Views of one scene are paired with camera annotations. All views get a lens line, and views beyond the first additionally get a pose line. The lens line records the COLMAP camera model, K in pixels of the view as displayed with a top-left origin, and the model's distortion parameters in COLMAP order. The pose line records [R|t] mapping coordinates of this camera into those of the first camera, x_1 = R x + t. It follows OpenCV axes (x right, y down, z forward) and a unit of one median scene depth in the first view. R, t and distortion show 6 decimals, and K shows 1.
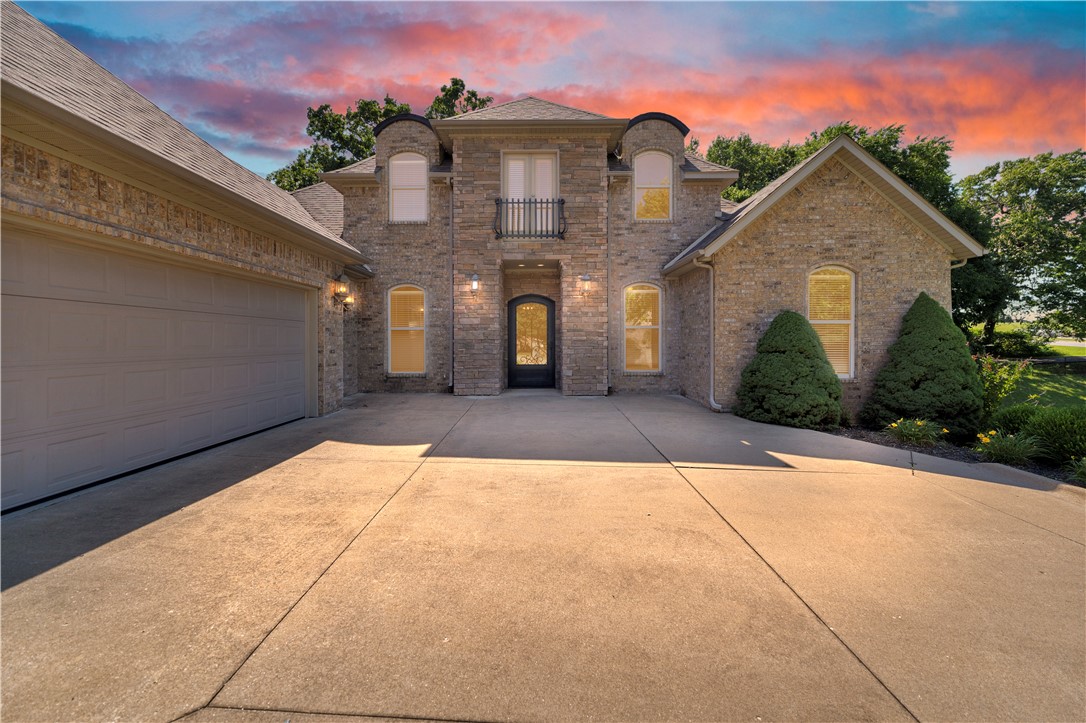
lens RADIAL K [[444.0, 0, 542.3], [0, 444.0, 335.4], [0, 0, 1]] dist [0.000724, -0.000071]
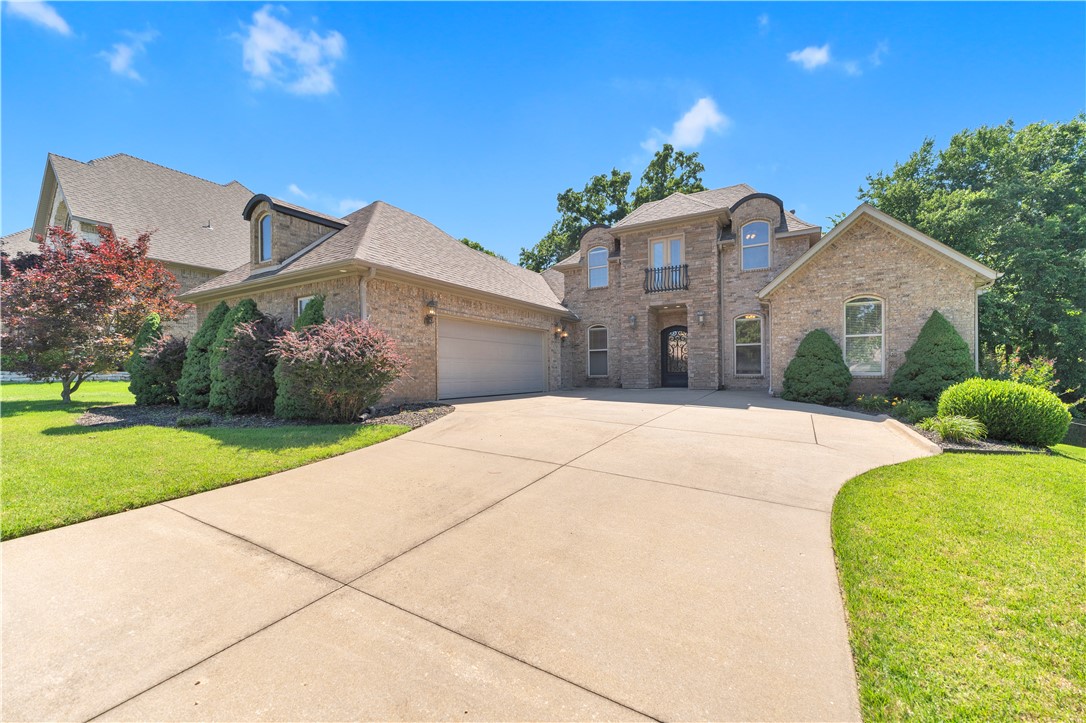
lens RADIAL K [[448.1, 0, 539.8], [0, 448.1, 355.8], [0, 0, 1]] dist [0.002548, 0.000049]
pose [[0.852693, -0.021168, -0.521984, 0.420717], [0.010048, 0.999658, -0.024126, 0.047905], [0.522316, 0.015327, 0.852614, -0.608946]]
